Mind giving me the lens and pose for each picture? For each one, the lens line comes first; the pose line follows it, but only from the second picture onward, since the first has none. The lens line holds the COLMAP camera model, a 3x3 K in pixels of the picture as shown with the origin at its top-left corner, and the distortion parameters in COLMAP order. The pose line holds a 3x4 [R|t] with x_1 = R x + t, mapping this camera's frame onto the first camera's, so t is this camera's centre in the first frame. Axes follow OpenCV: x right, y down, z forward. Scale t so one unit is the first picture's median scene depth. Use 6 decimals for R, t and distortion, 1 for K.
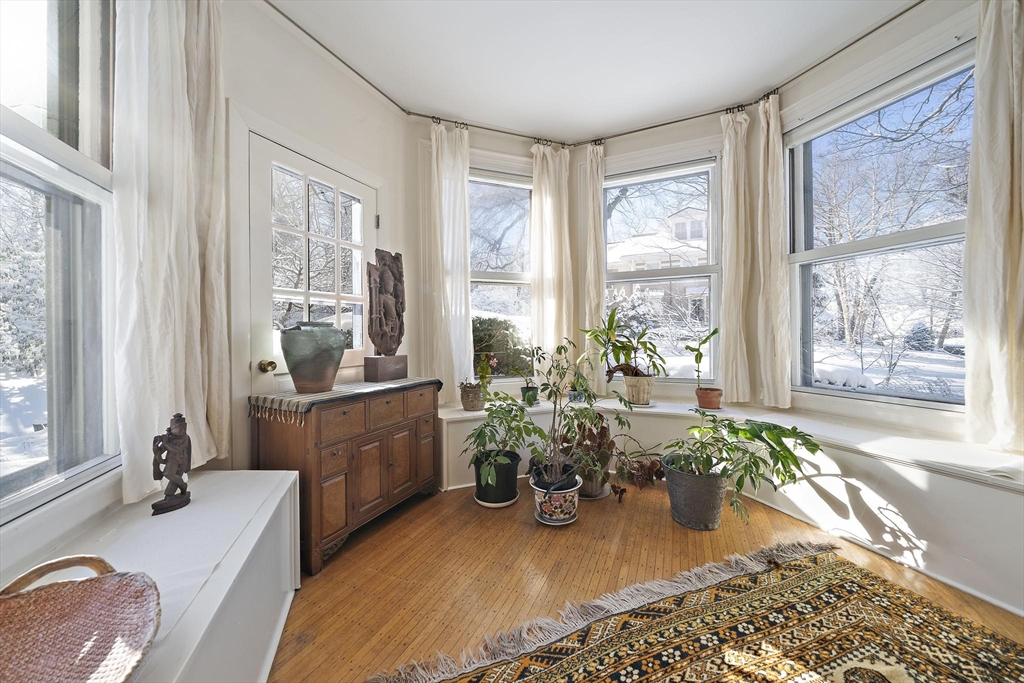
lens RADIAL K [[359.3, 0, 518.2], [0, 359.3, 332.0], [0, 0, 1]] dist [-0.000319, -0.000065]
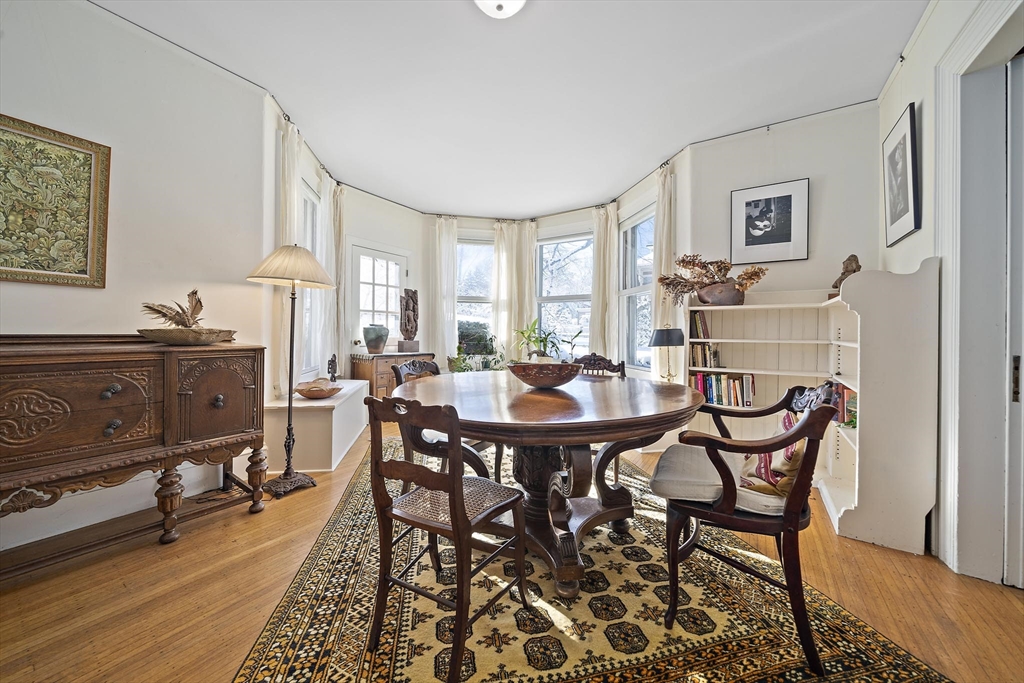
lens RADIAL K [[359.0, 0, 513.0], [0, 359.0, 332.0], [0, 0, 1]] dist [-0.001858, -0.000128]
pose [[0.986632, 0.020928, -0.161614, 0.516545], [-0.020412, 0.999780, 0.004852, -0.005108], [0.161680, -0.001488, 0.986842, -0.868090]]
